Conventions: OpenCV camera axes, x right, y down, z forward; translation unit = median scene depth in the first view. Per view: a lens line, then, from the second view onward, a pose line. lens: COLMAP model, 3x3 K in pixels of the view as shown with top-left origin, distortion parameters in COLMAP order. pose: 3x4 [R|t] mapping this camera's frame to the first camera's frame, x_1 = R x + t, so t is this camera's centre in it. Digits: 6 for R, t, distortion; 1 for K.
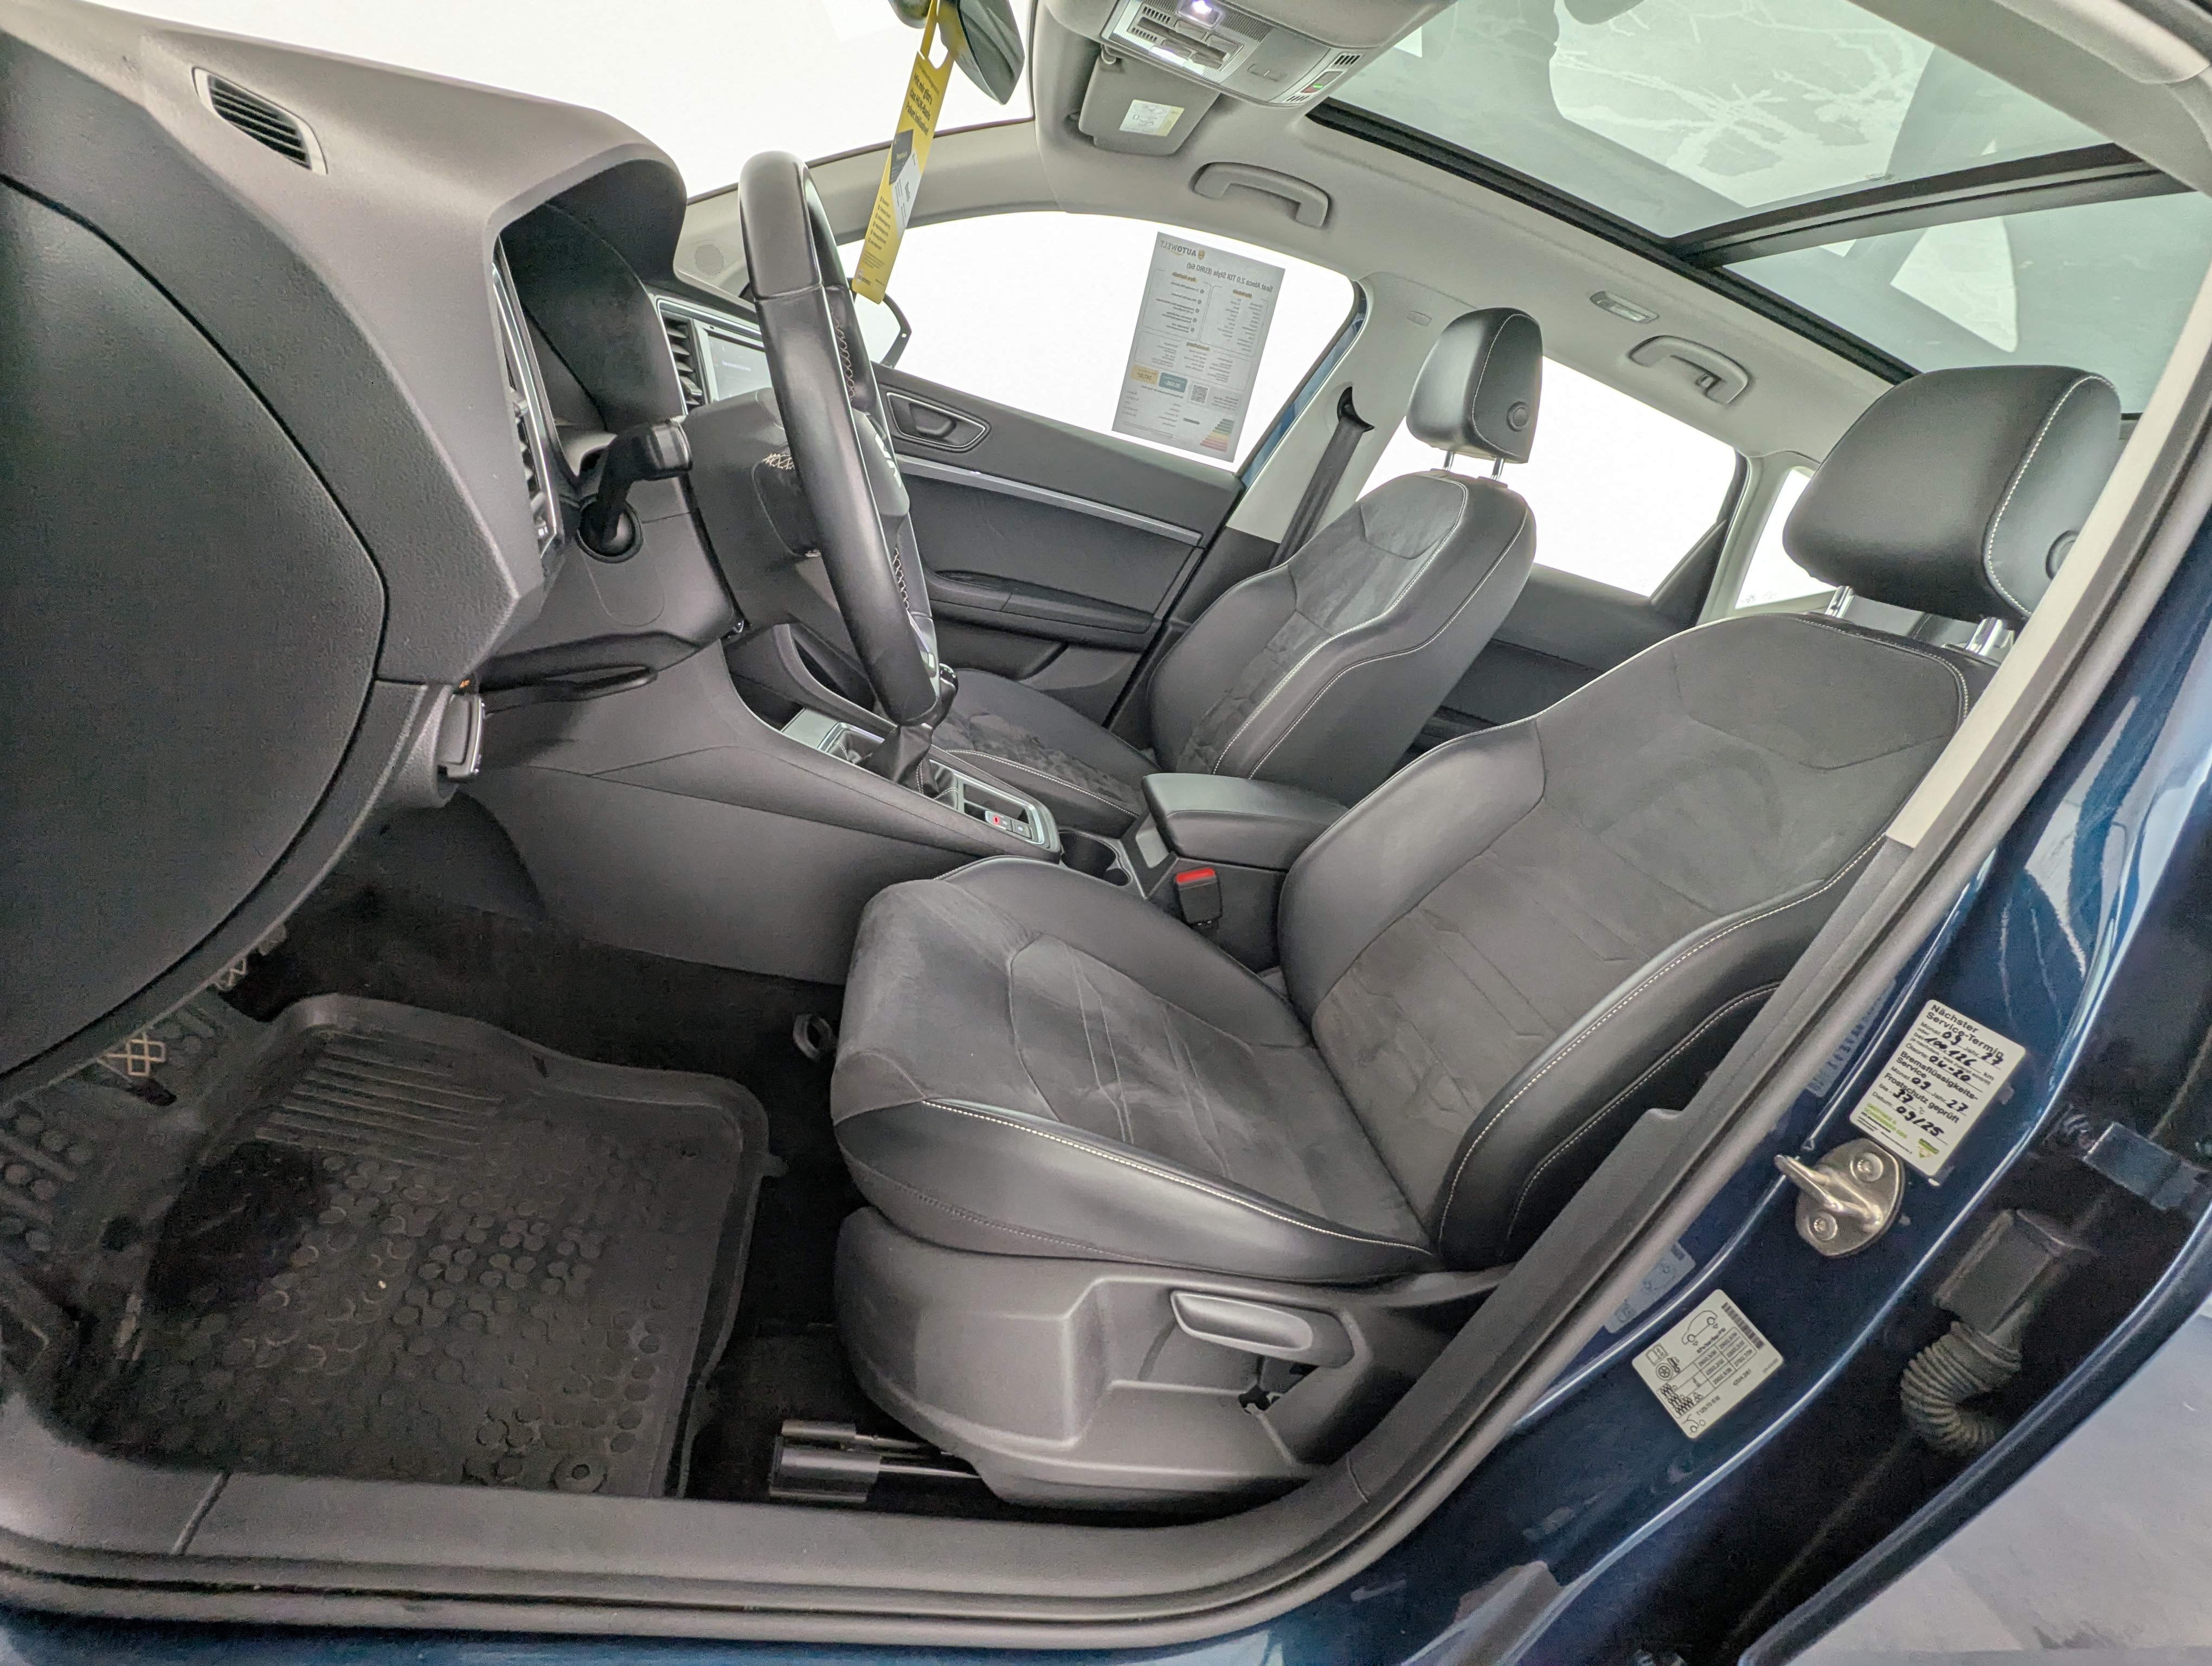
lens RADIAL K [[1046.1, 0, 1115.2], [0, 1046.1, 832.6], [0, 0, 1]] dist [0.000981, -0.001386]
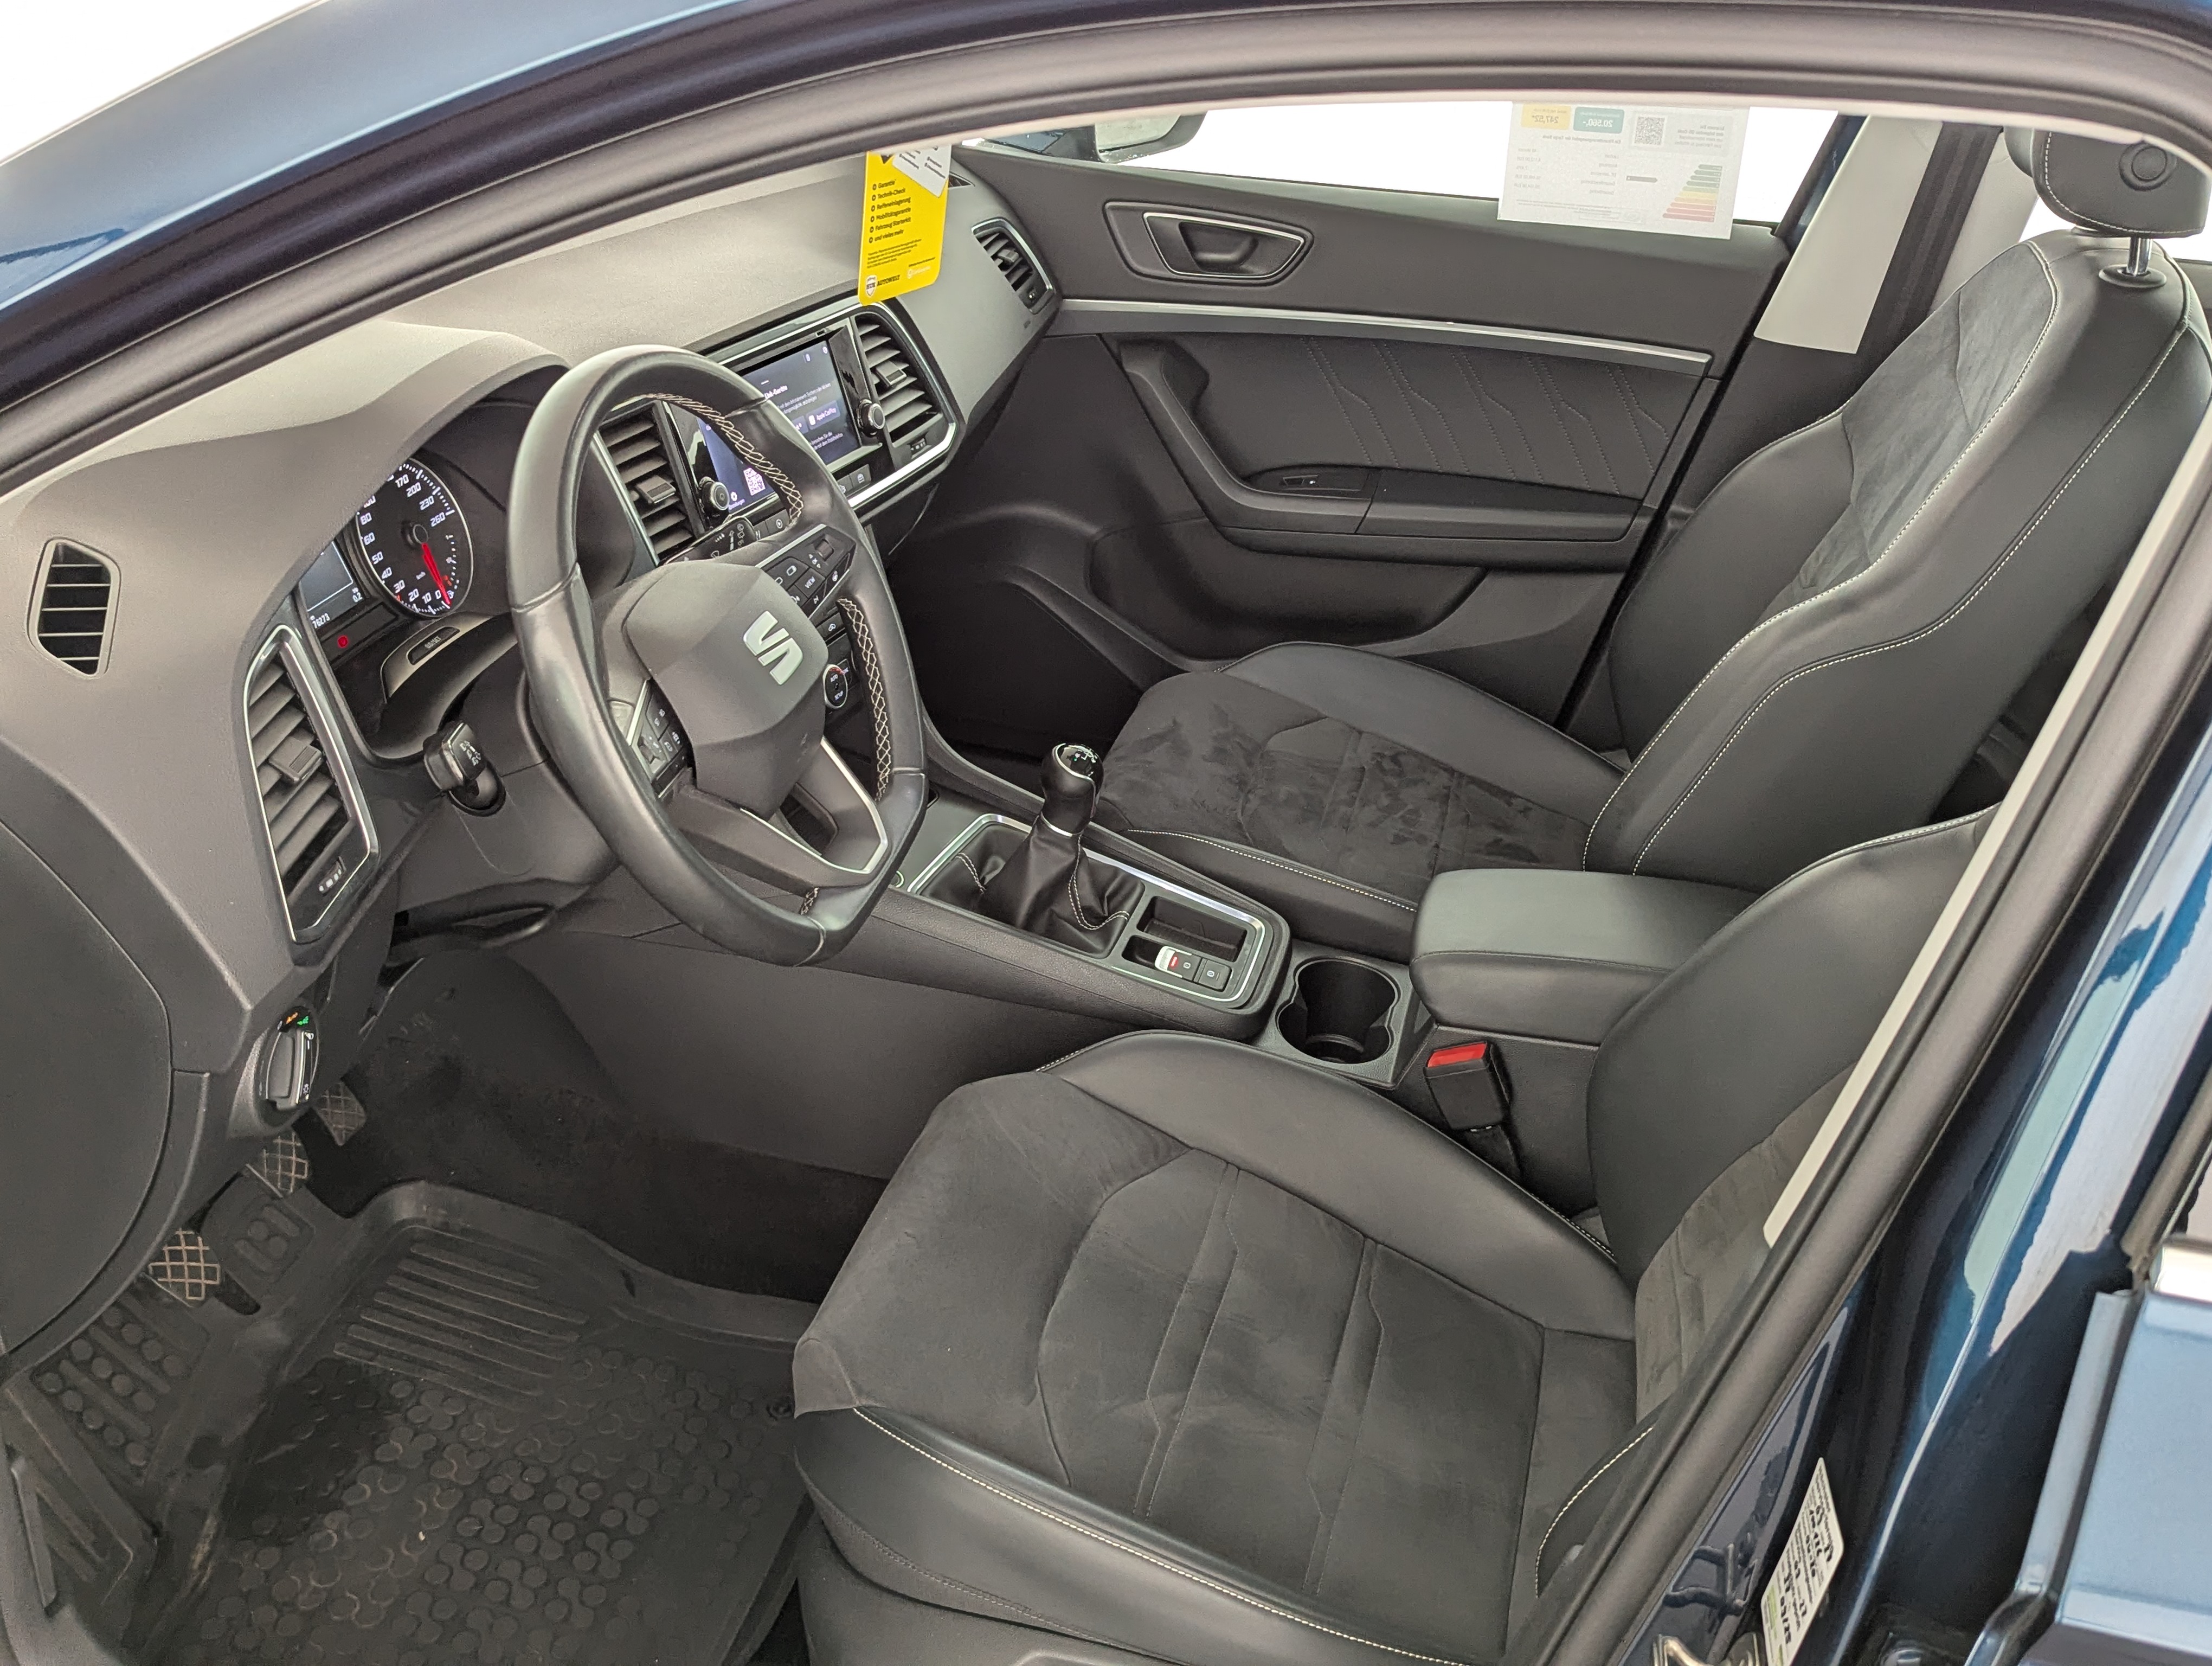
lens RADIAL K [[2171.8, 0, 1130.4], [0, 2171.8, 788.7], [0, 0, 1]] dist [0.036192, 0.000000]
pose [[0.887451, -0.020676, -0.460438, 0.445472], [0.046469, 0.997917, 0.044753, -0.164756], [0.458553, -0.061112, 0.886563, -0.219491]]
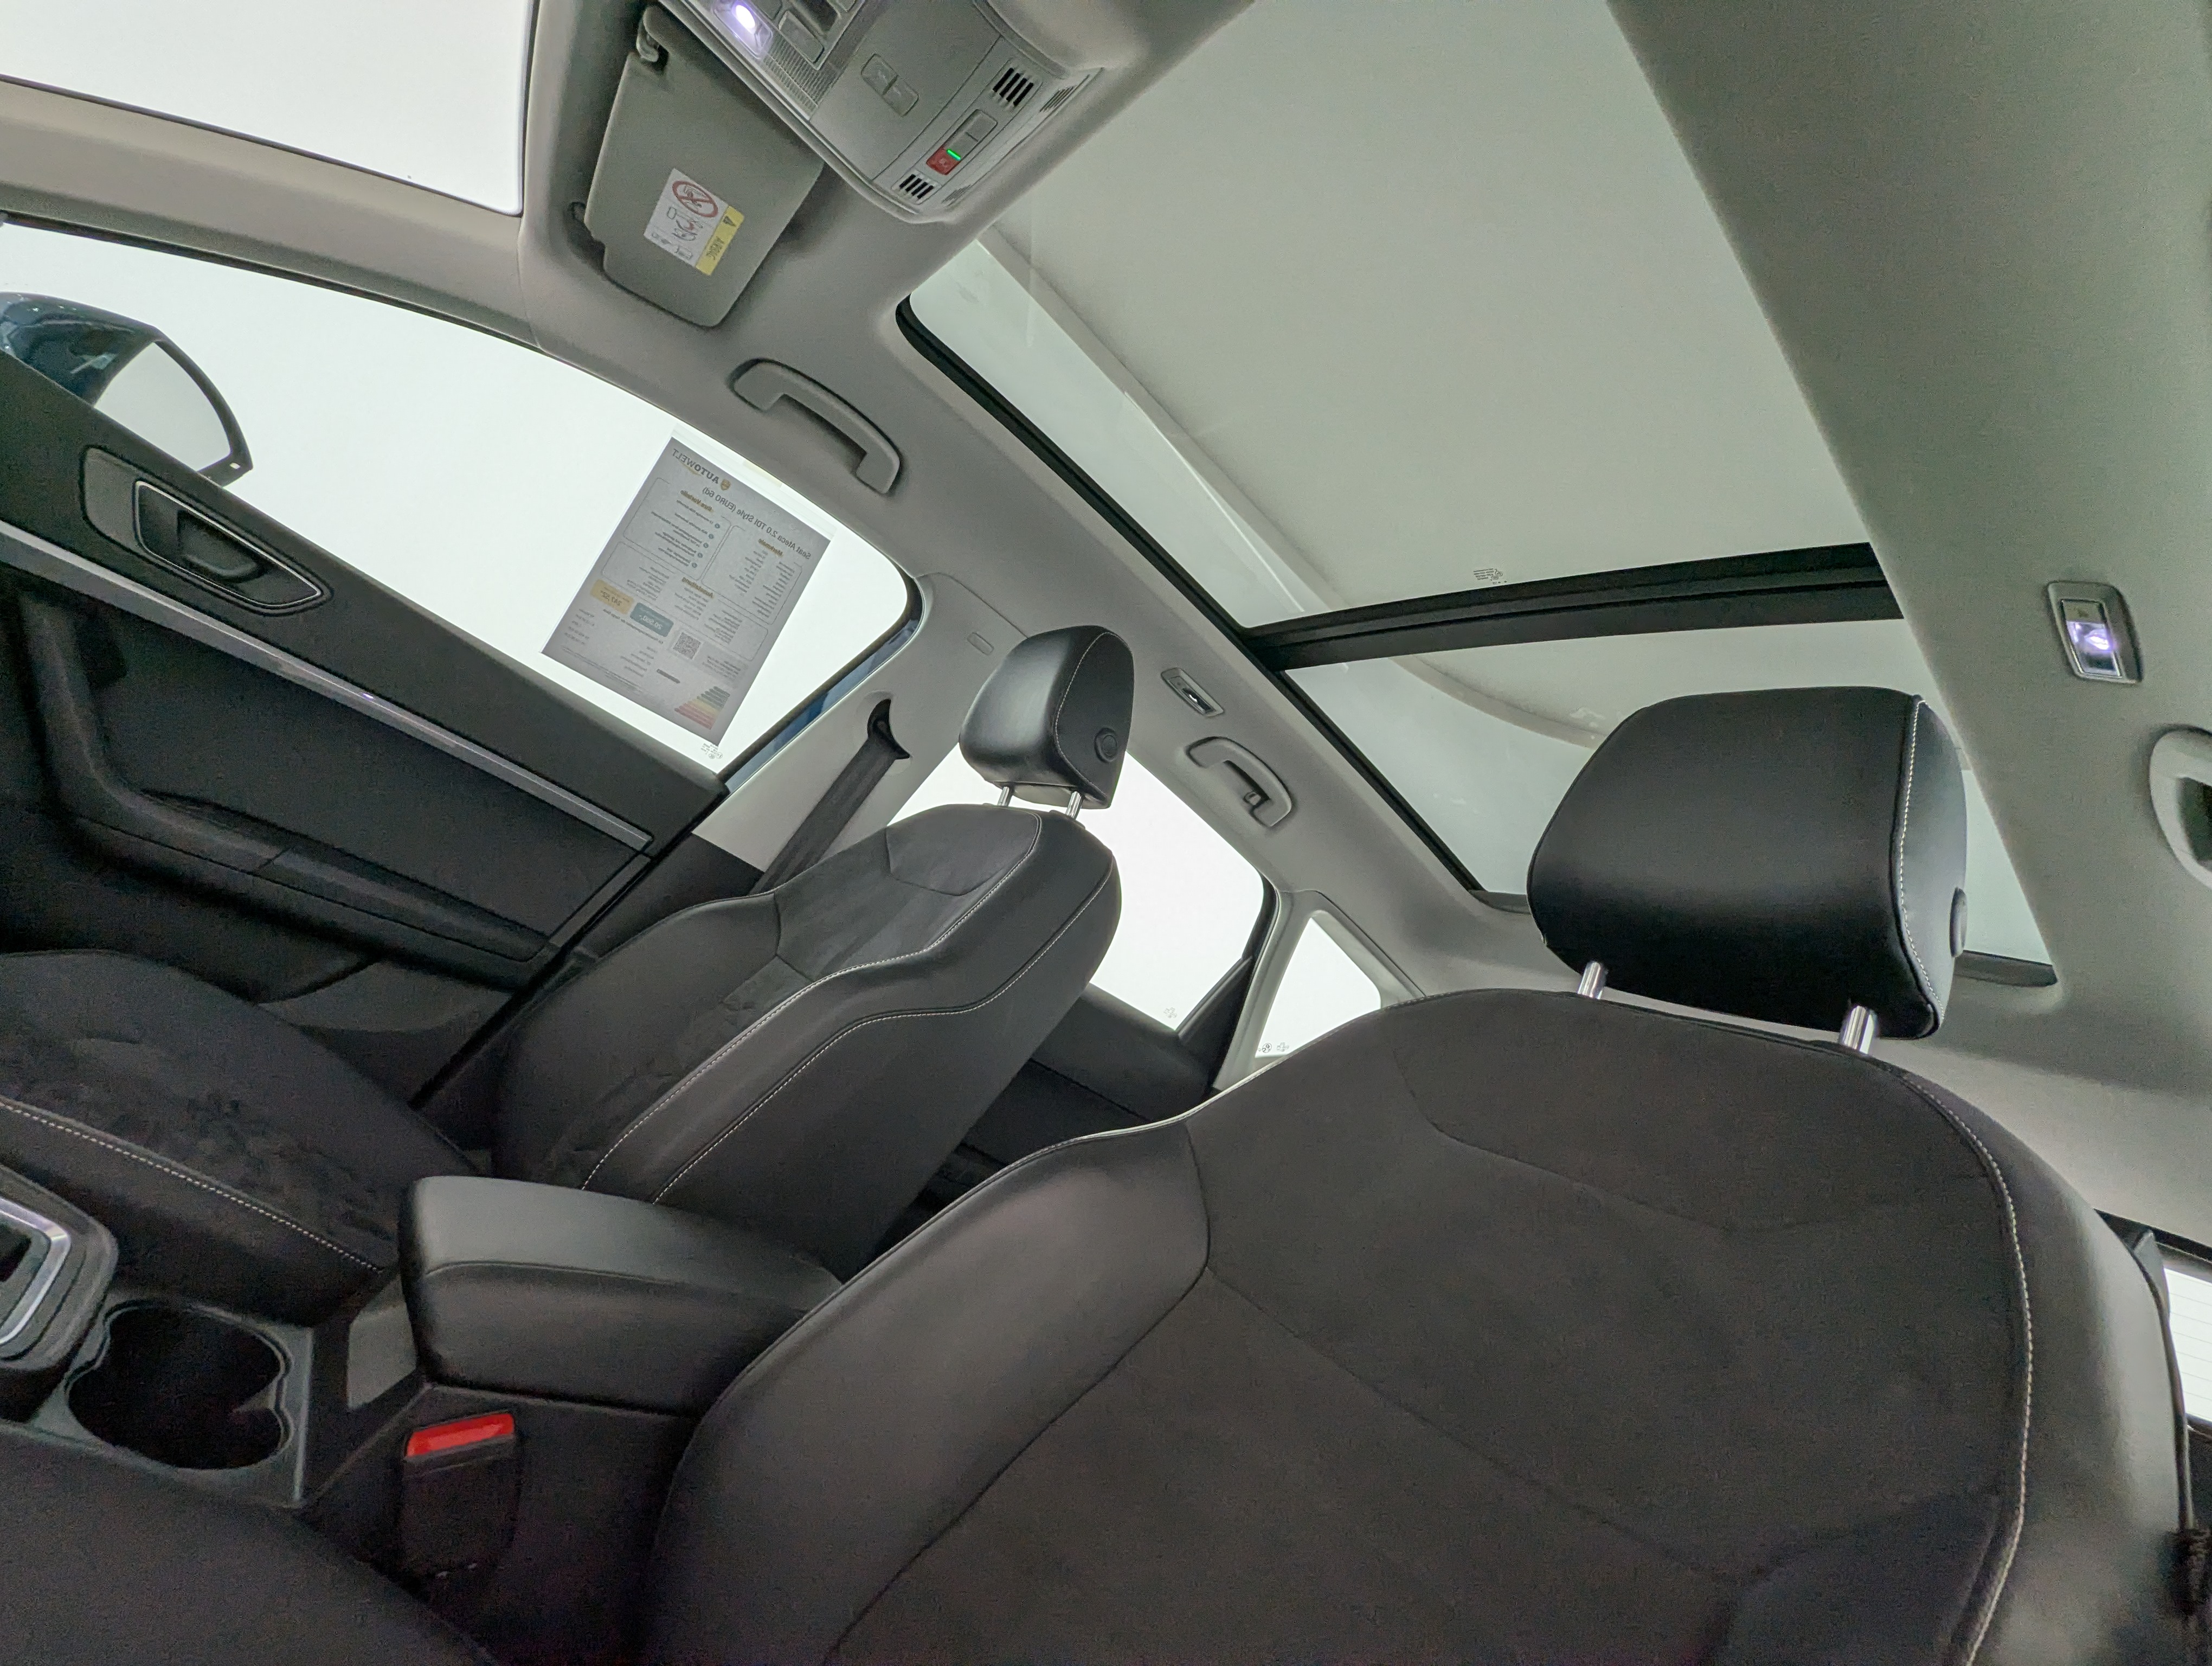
lens RADIAL K [[1046.1, 0, 1094.6], [0, 1046.1, 840.8], [0, 0, 1]] dist [0.000981, -0.001386]
pose [[0.875850, 0.221261, 0.428871, 0.057177], [-0.028010, 0.910508, -0.412541, -0.007342], [-0.481770, 0.349311, 0.803666, 0.406425]]
